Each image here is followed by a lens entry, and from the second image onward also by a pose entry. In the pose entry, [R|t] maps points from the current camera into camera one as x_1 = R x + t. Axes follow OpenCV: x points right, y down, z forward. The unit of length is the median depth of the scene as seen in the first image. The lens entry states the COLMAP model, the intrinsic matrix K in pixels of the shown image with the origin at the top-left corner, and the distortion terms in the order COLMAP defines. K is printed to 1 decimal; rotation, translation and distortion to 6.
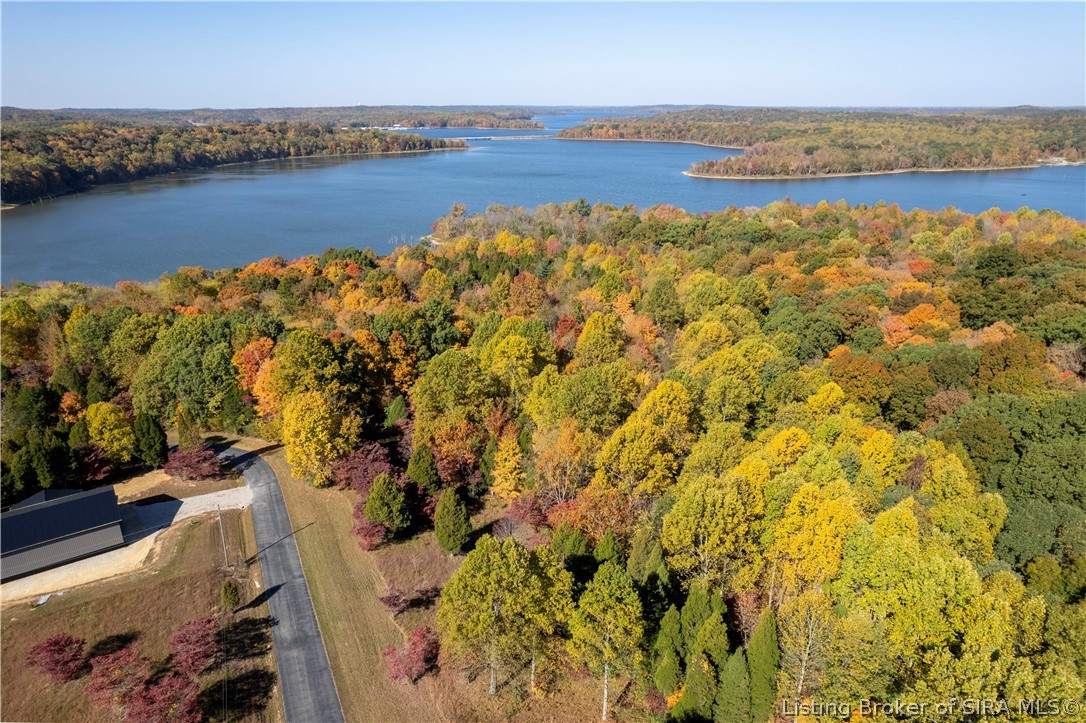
lens RADIAL K [[715.3, 0, 543.6], [0, 715.3, 362.9], [0, 0, 1]] dist [-0.081800, 0.078755]
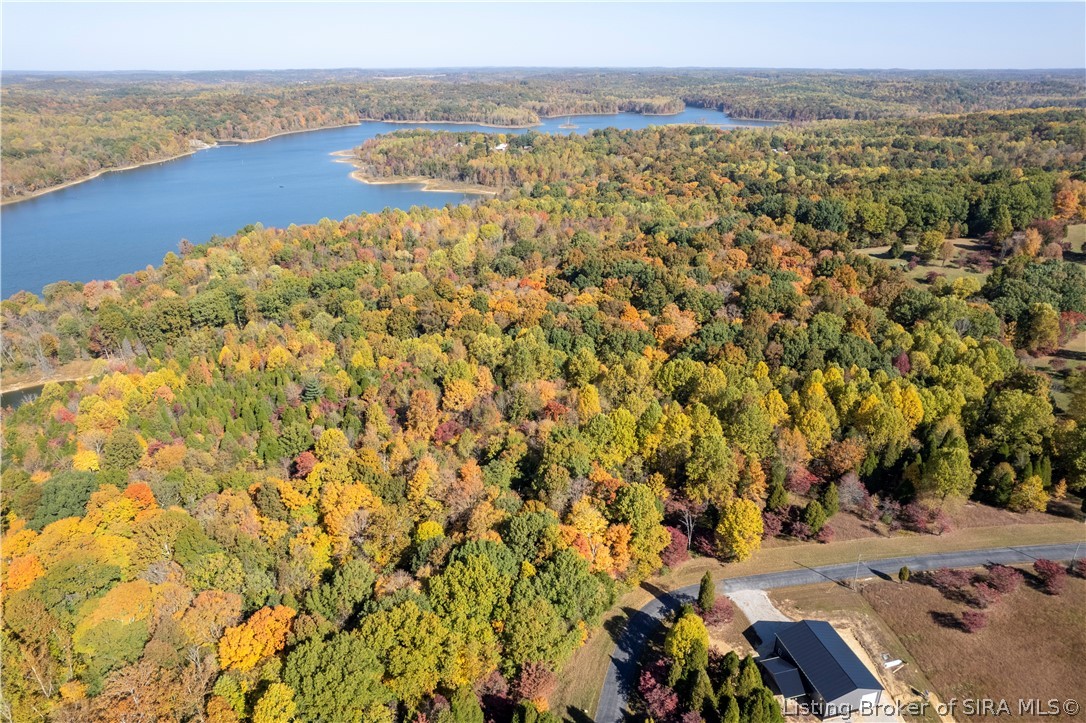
lens RADIAL K [[715.3, 0, 544.3], [0, 715.3, 359.4], [0, 0, 1]] dist [-0.081800, 0.078755]
pose [[0.367409, -0.360786, 0.857230, -0.161344], [0.322530, 0.913924, 0.246410, -0.070479], [-0.872345, 0.185949, 0.452148, 0.065447]]
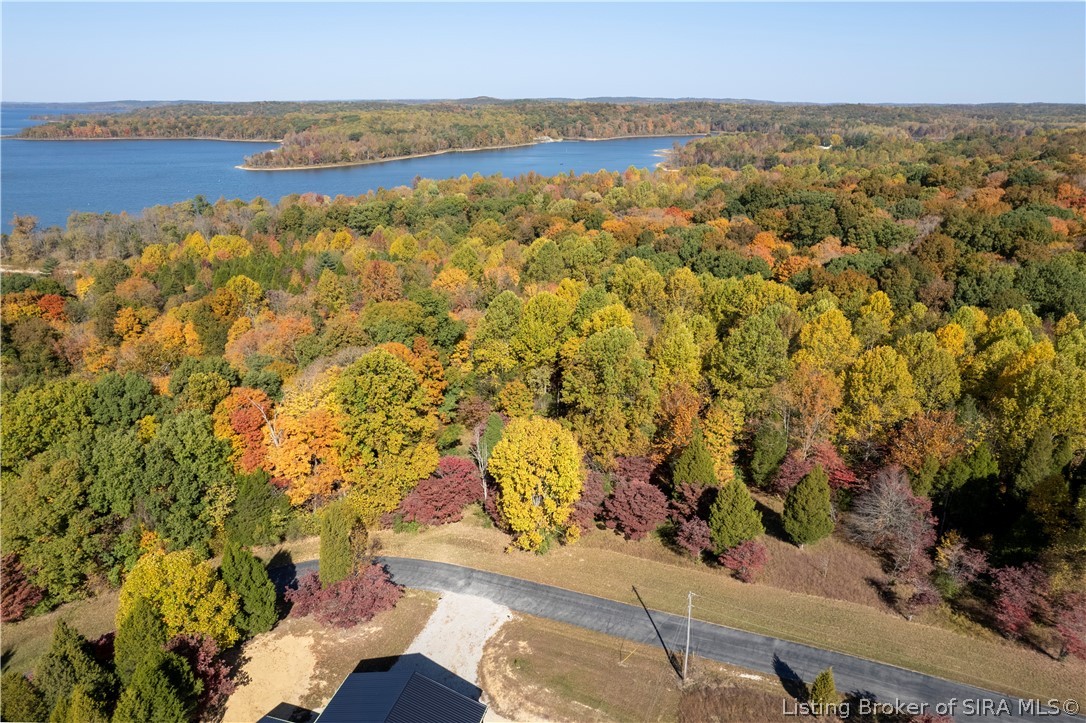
lens RADIAL K [[715.3, 0, 545.7], [0, 715.3, 364.8], [0, 0, 1]] dist [-0.081800, 0.078755]
pose [[0.777463, -0.217606, 0.590083, -0.072420], [0.212455, 0.973952, 0.079247, -0.006299], [-0.591957, 0.063754, 0.803444, 0.044241]]
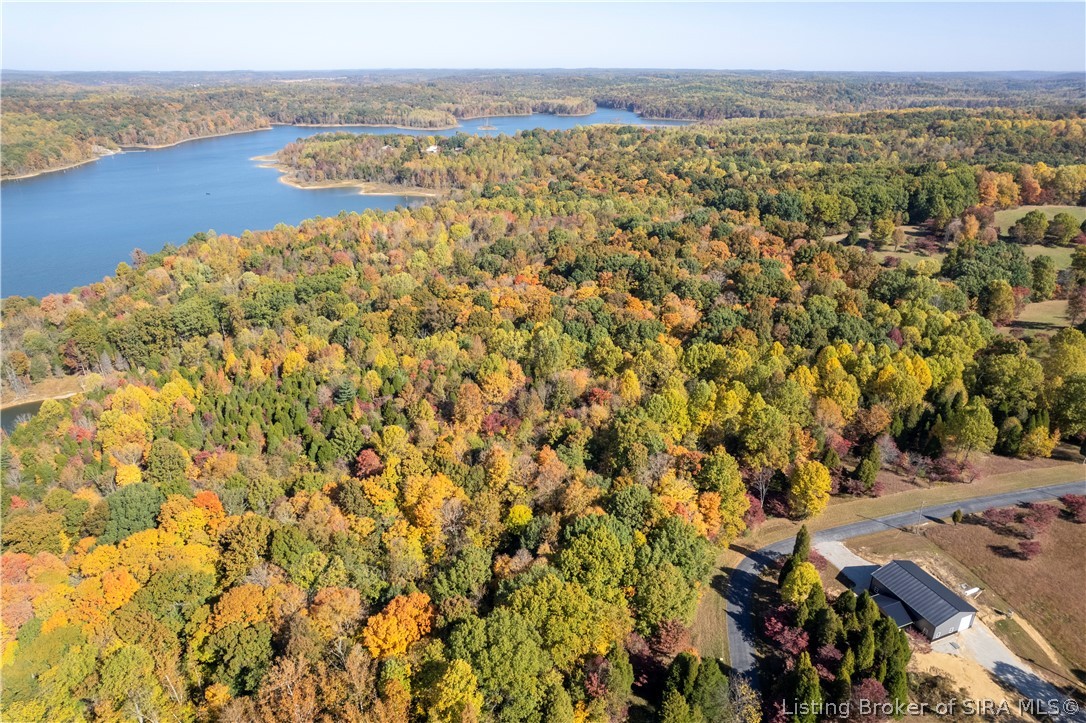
lens RADIAL K [[715.3, 0, 544.2], [0, 715.3, 359.8], [0, 0, 1]] dist [-0.081800, 0.078755]
pose [[0.239824, -0.374440, 0.895700, -0.181465], [0.334050, 0.898115, 0.286007, -0.082064], [-0.911534, 0.230618, 0.340471, 0.096595]]
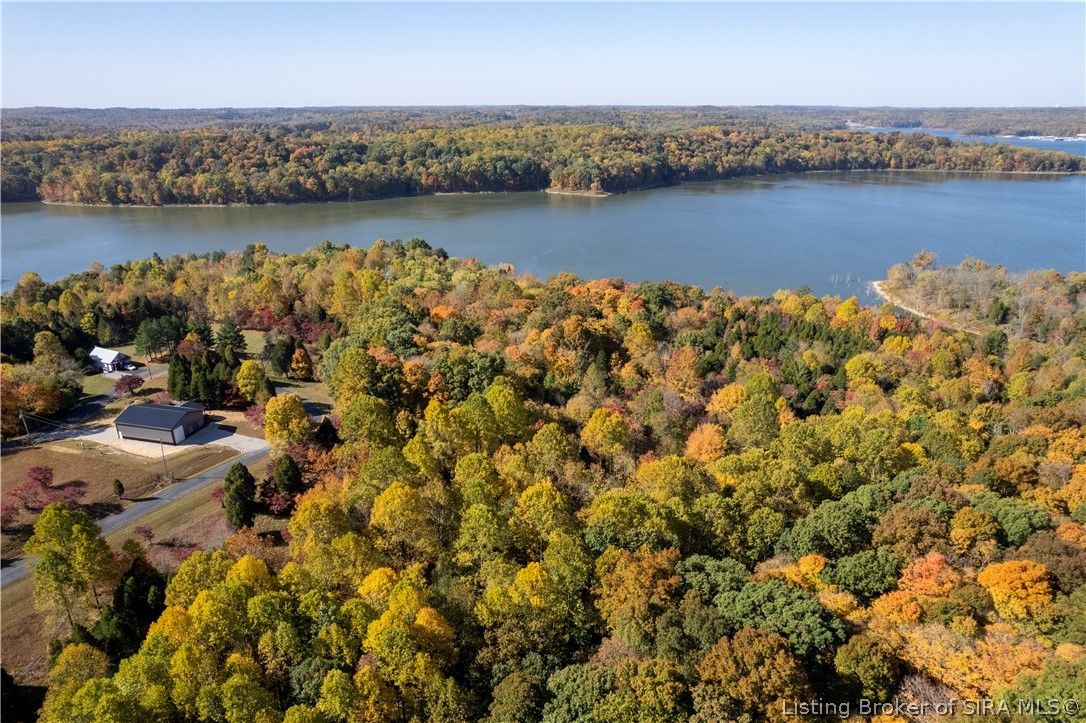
lens RADIAL K [[715.3, 0, 545.9], [0, 715.3, 368.4], [0, 0, 1]] dist [-0.081800, 0.078755]
pose [[0.648404, 0.269705, -0.711921, 0.102097], [-0.261519, 0.957145, 0.124419, -0.032391], [0.714969, 0.105507, 0.691150, 0.039363]]
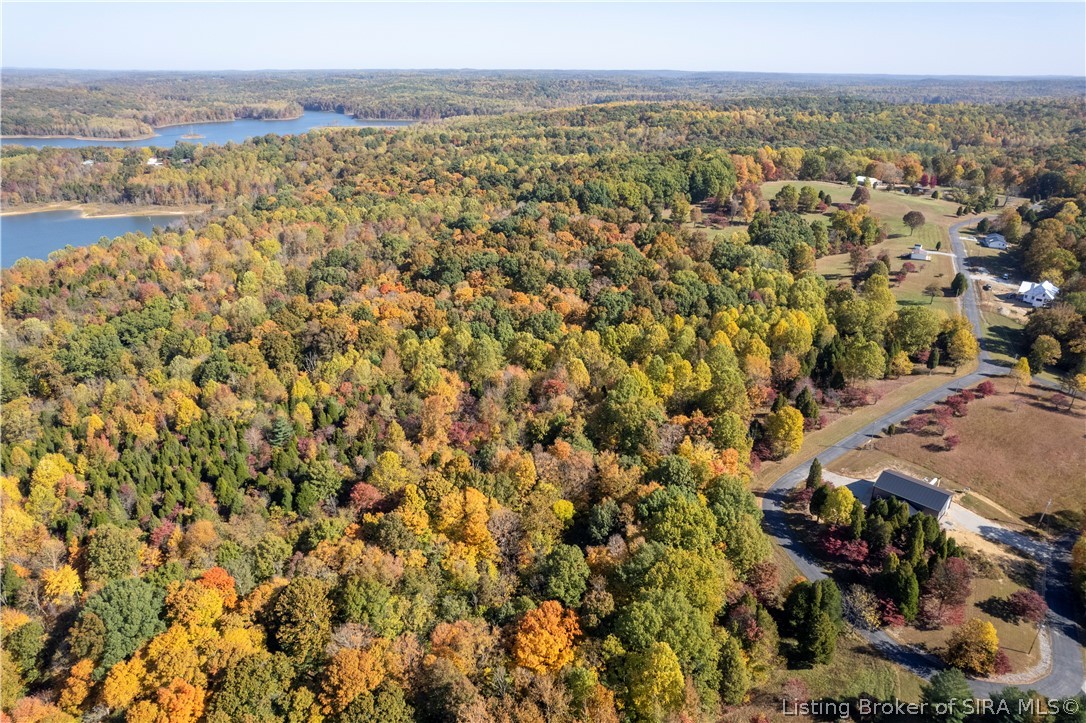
lens RADIAL K [[715.3, 0, 544.8], [0, 715.3, 362.6], [0, 0, 1]] dist [-0.081800, 0.078755]
pose [[-0.171185, -0.383032, 0.907735, -0.186422], [0.332889, 0.844665, 0.419196, -0.104966], [-0.927297, 0.373935, -0.017087, 0.159337]]
